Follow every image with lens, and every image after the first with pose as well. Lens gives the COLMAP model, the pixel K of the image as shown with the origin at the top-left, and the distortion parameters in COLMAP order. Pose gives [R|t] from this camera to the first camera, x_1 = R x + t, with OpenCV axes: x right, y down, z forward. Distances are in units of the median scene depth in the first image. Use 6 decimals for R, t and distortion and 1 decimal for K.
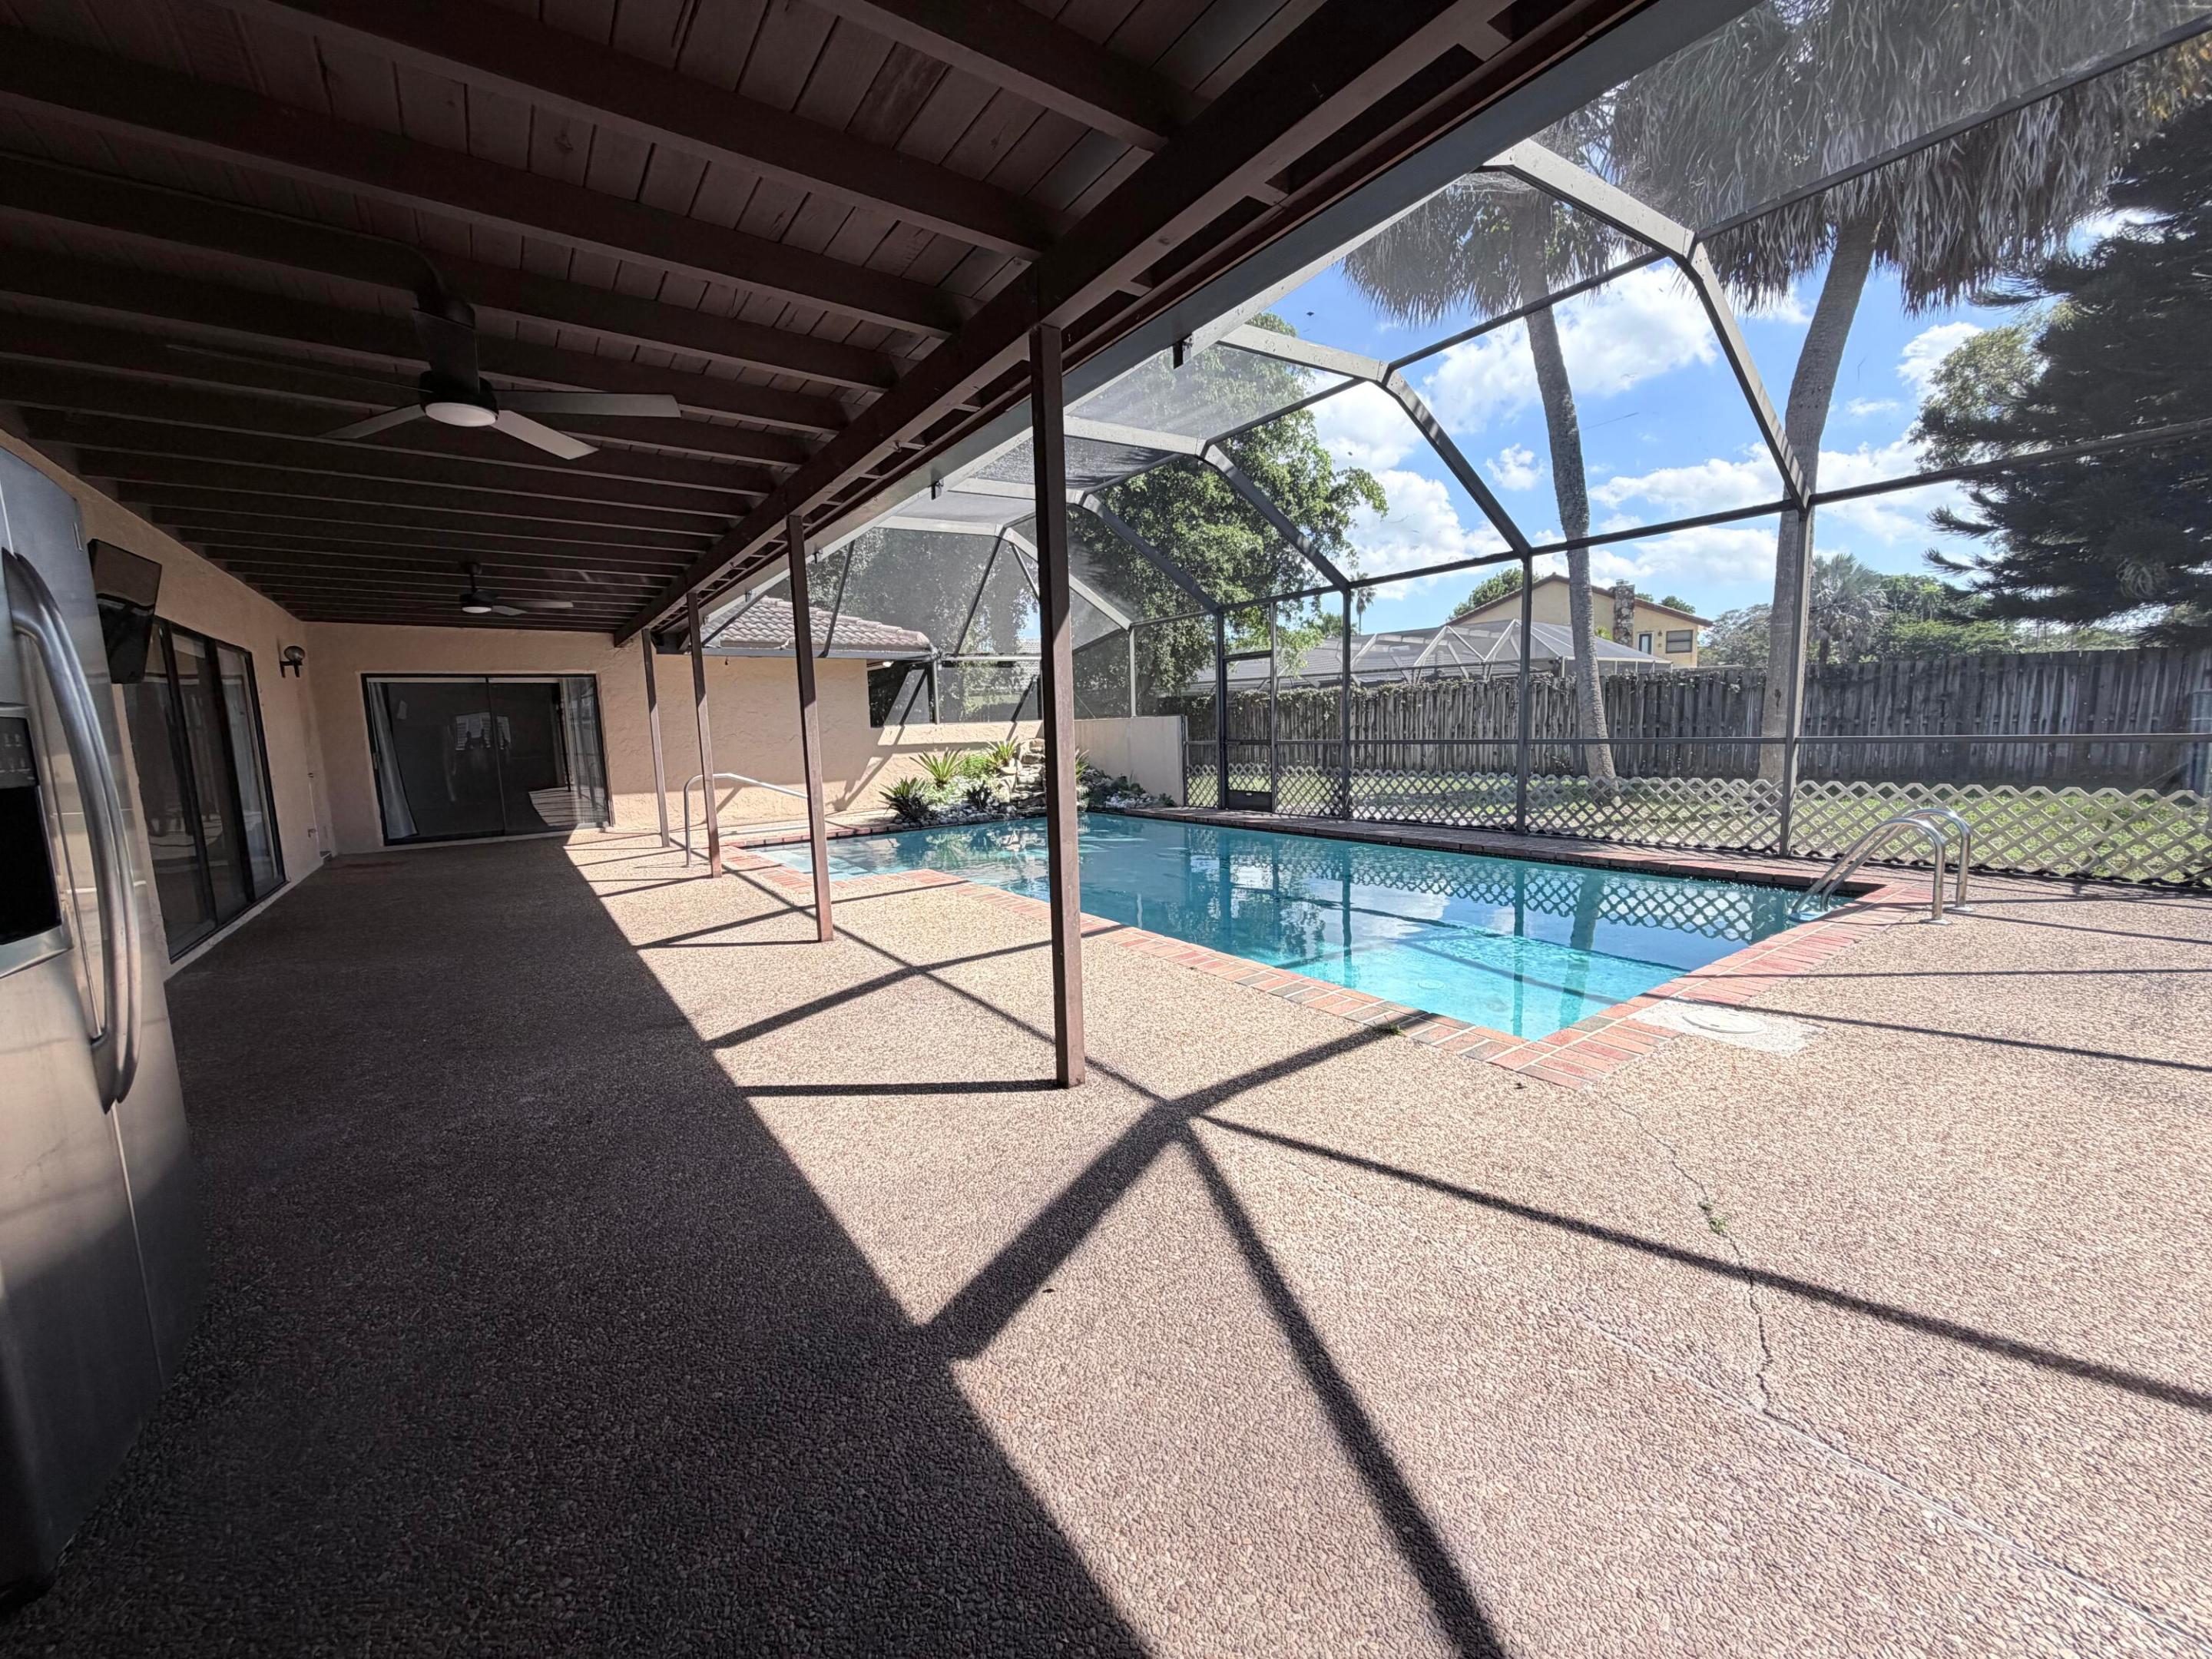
lens RADIAL K [[880.0, 0, 1104.7], [0, 880.0, 823.1], [0, 0, 1]] dist [0.003001, -0.000160]
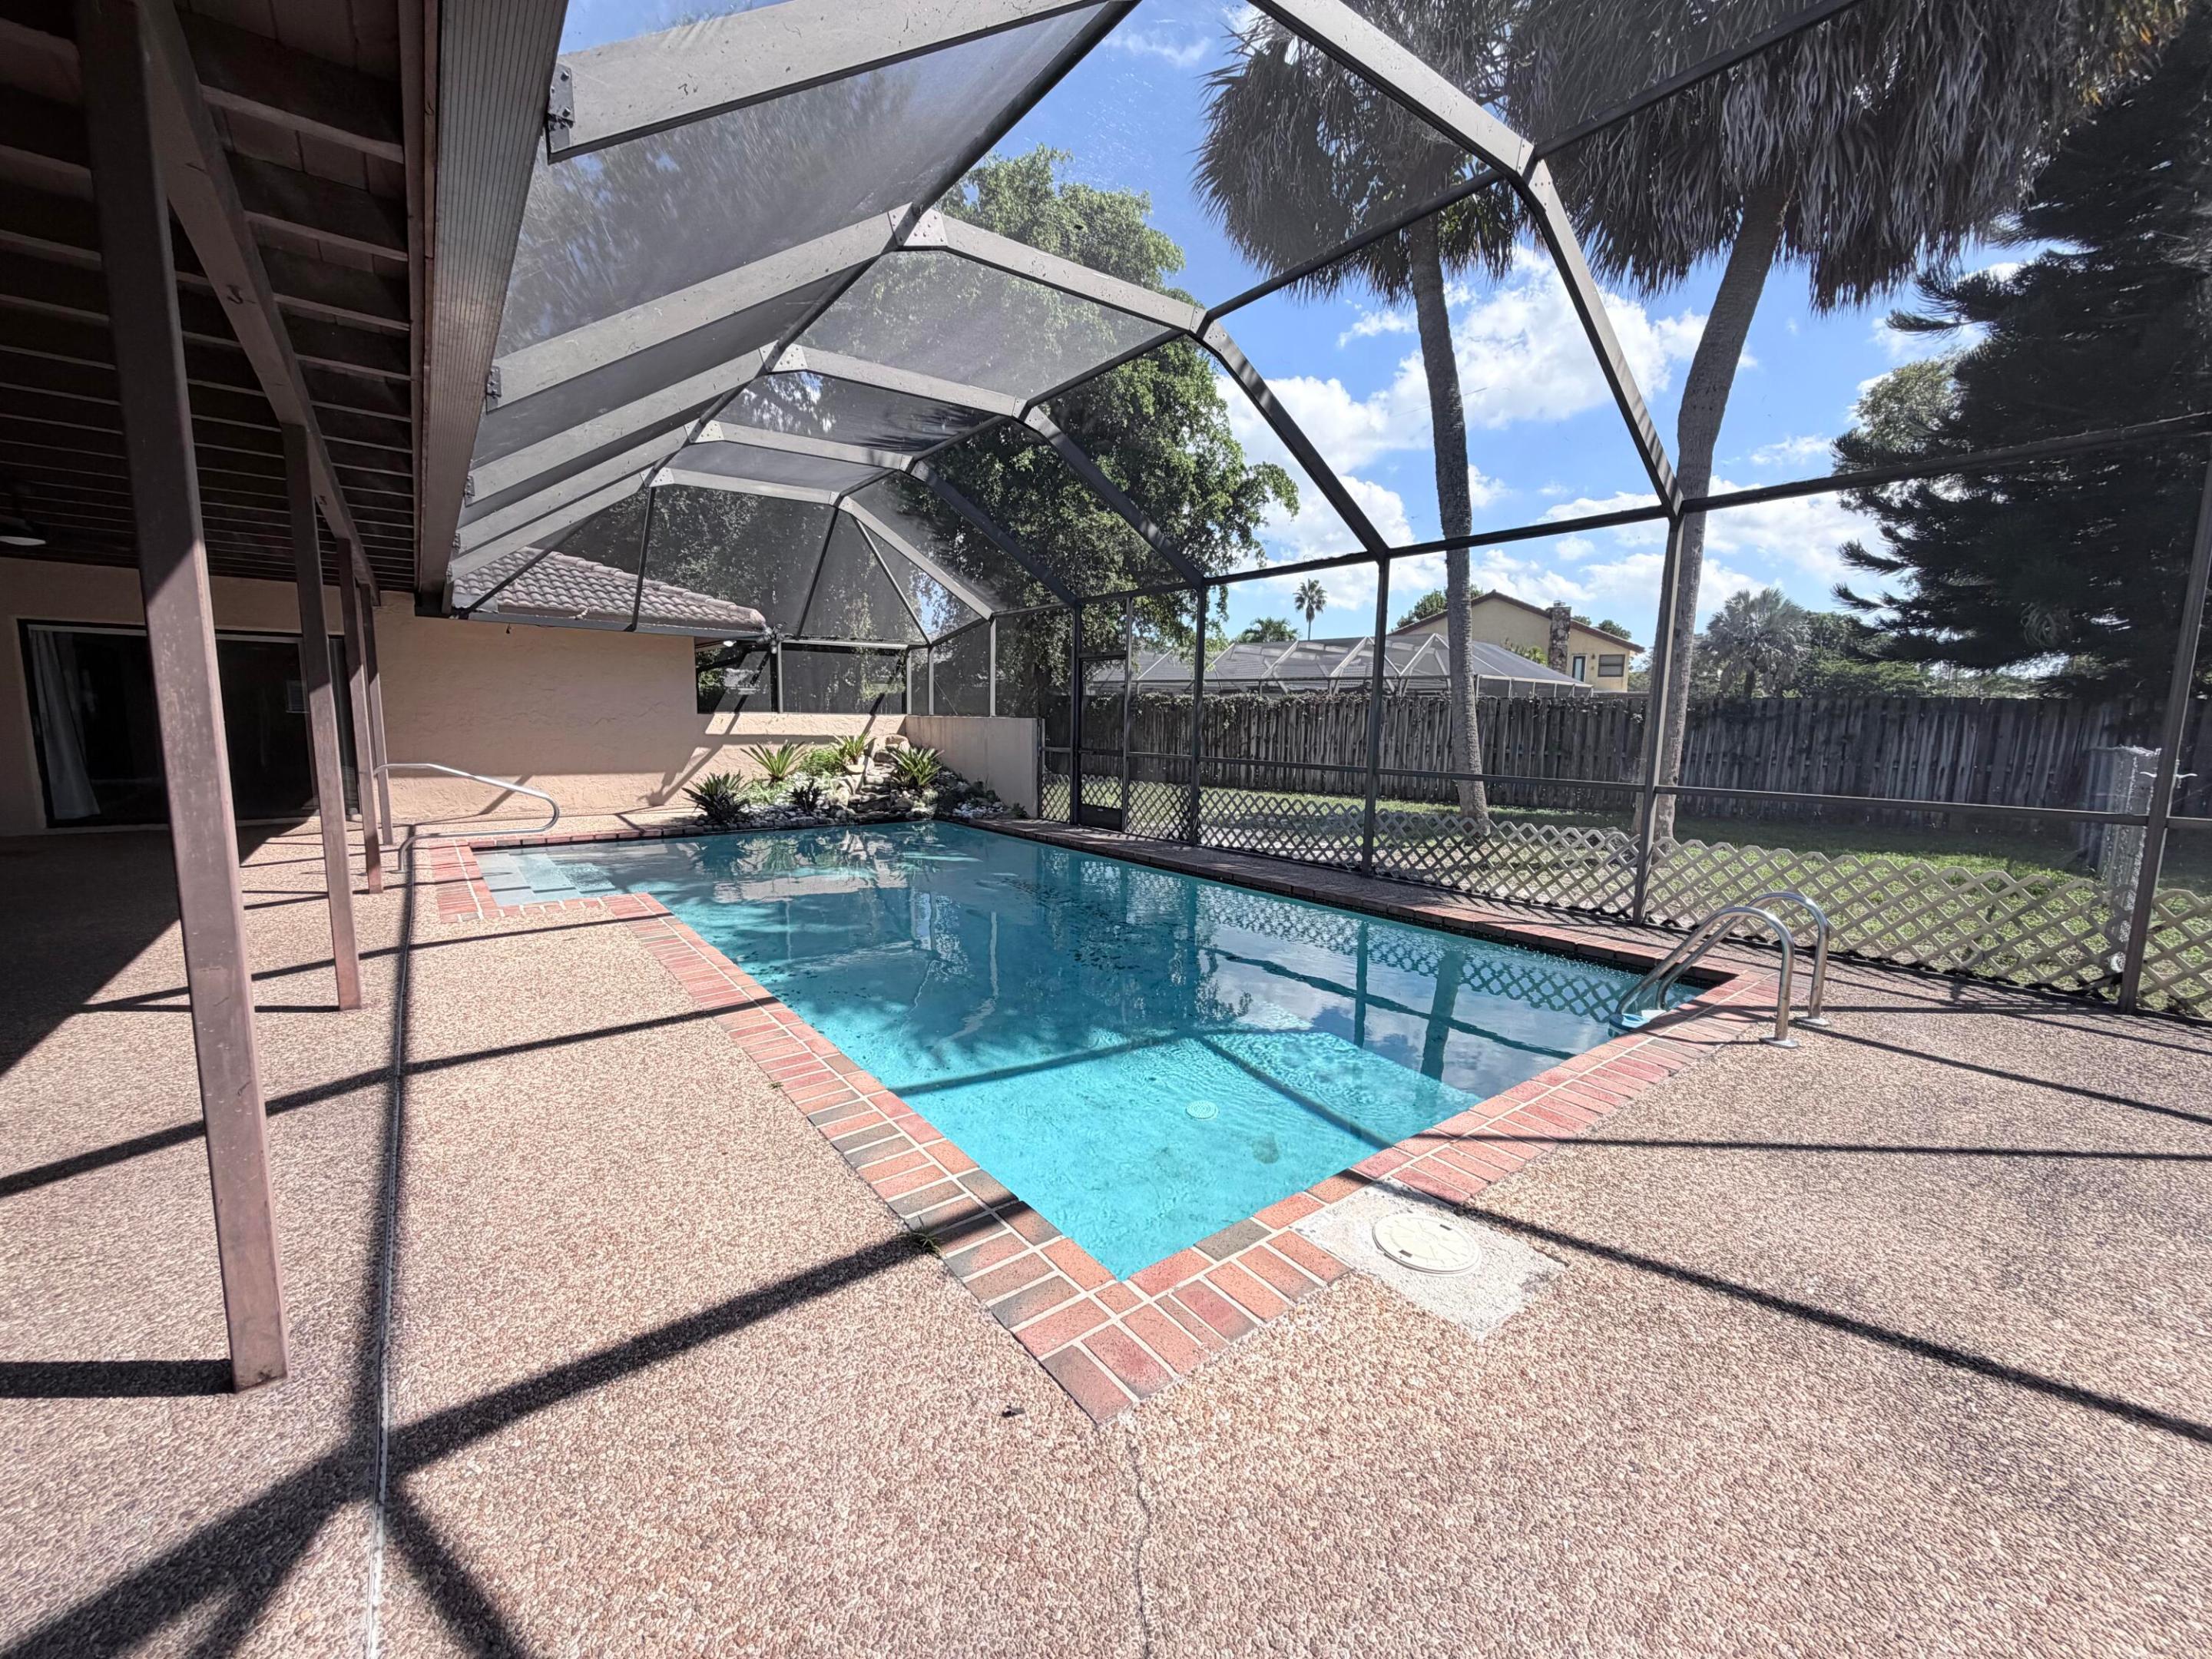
lens RADIAL K [[880.0, 0, 1106.1], [0, 880.0, 822.8], [0, 0, 1]] dist [0.003001, -0.000160]
pose [[0.997552, 0.043842, 0.054480, 0.146536], [-0.044159, 0.999014, 0.004635, -0.029382], [-0.054224, -0.007030, 0.998504, 0.125518]]
